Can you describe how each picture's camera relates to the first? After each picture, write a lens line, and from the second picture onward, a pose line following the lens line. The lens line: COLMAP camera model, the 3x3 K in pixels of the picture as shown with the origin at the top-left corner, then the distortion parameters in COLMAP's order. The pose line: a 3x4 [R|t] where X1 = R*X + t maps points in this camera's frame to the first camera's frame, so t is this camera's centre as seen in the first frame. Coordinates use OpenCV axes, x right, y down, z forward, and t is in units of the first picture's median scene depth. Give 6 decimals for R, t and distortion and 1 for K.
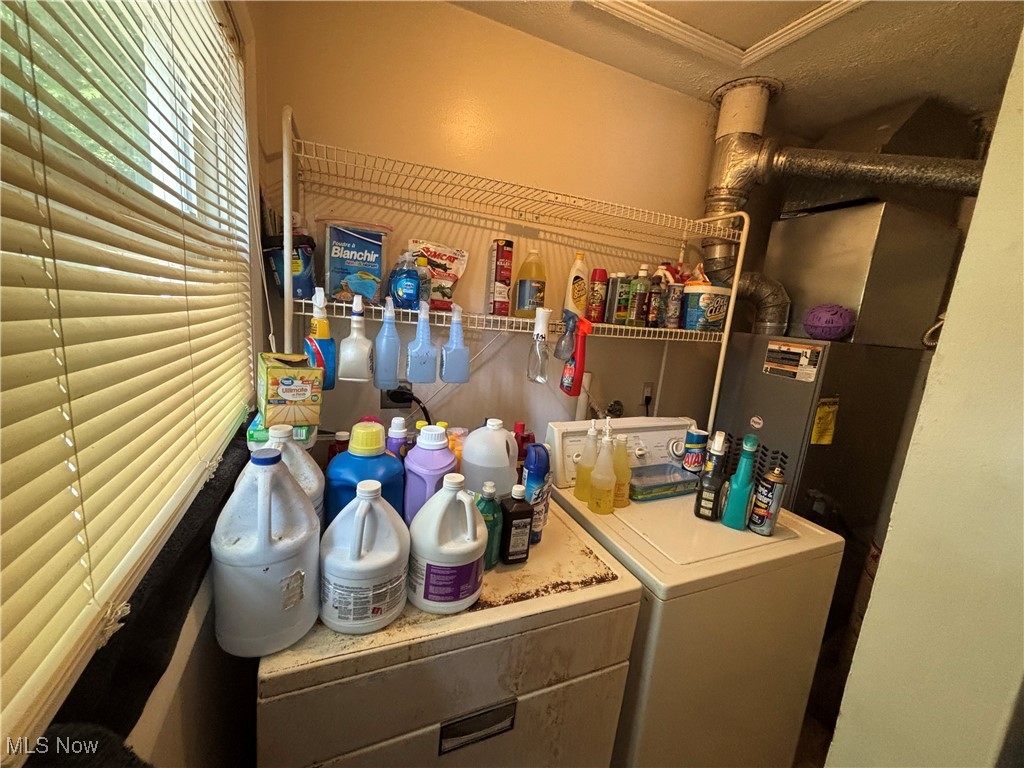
lens RADIAL K [[414.1, 0, 513.3], [0, 414.1, 386.1], [0, 0, 1]] dist [0.002984, 0.000017]
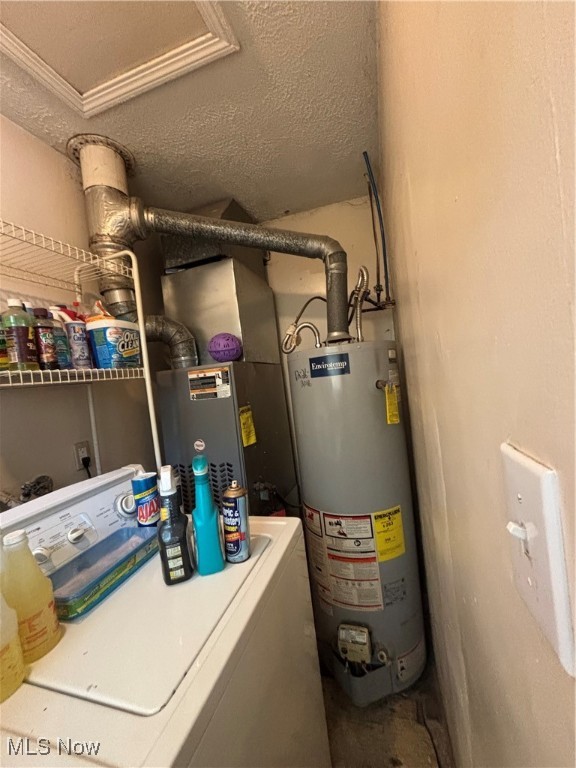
lens RADIAL K [[306.6, 0, 291.5], [0, 306.6, 386.8], [0, 0, 1]] dist [-0.012680, -0.000072]
pose [[0.626006, -0.175906, 0.759719, 0.178674], [0.304203, 0.952128, -0.030206, 0.044004], [-0.718037, 0.250019, 0.649549, 0.309162]]
